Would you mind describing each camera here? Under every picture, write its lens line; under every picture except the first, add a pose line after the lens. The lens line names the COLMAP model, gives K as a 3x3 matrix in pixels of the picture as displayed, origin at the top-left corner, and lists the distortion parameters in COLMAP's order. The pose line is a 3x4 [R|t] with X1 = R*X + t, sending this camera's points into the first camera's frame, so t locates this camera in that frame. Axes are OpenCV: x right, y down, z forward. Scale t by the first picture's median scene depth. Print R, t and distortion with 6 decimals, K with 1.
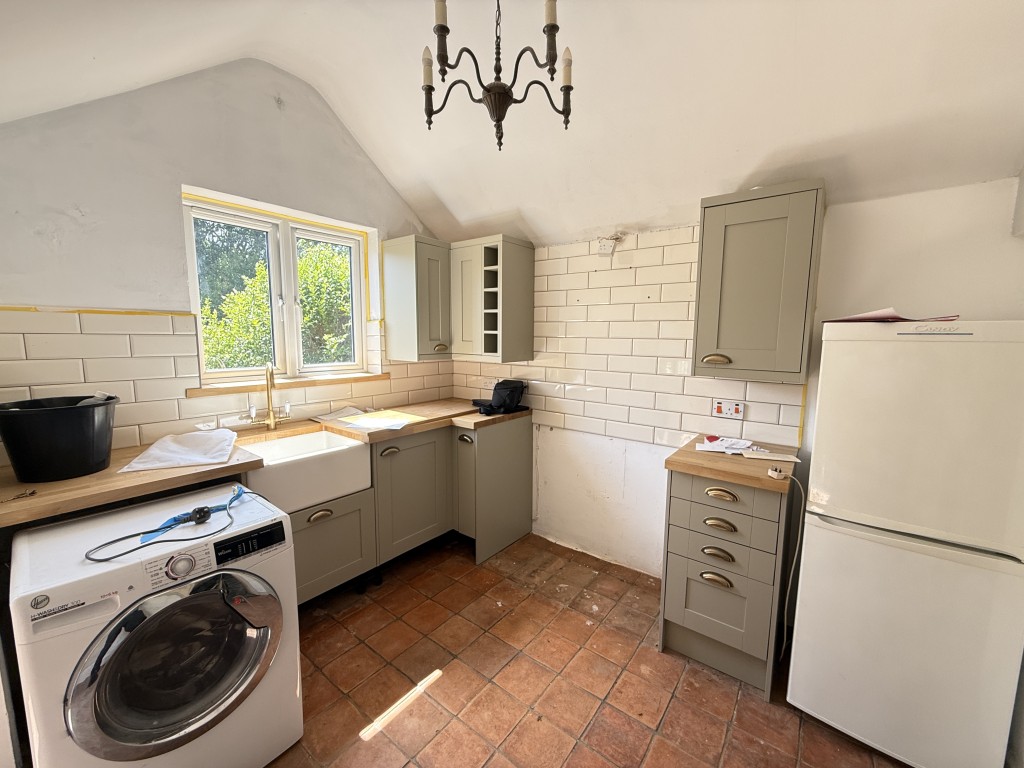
lens RADIAL K [[411.8, 0, 509.3], [0, 411.8, 382.4], [0, 0, 1]] dist [-0.001228, -0.000058]
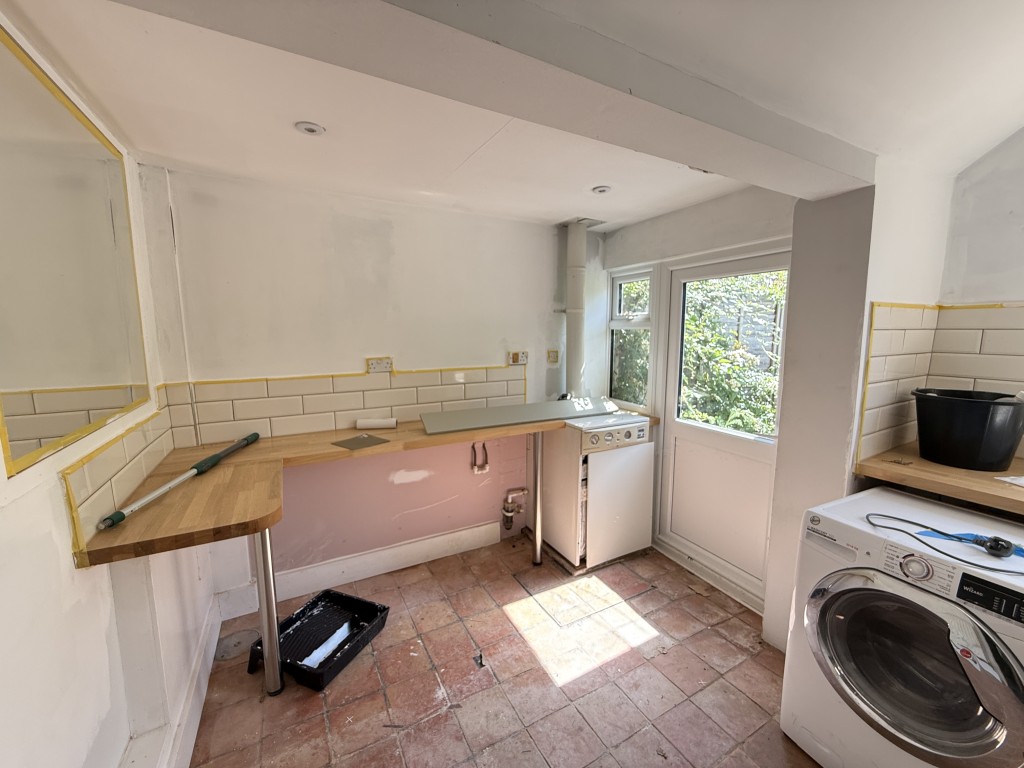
lens RADIAL K [[411.8, 0, 510.5], [0, 411.8, 384.8], [0, 0, 1]] dist [-0.001228, -0.000058]
pose [[-0.393395, 0.115141, -0.912131, 0.384184], [-0.107053, 0.979641, 0.169834, -0.035716], [0.913115, 0.164458, -0.373060, 0.388687]]
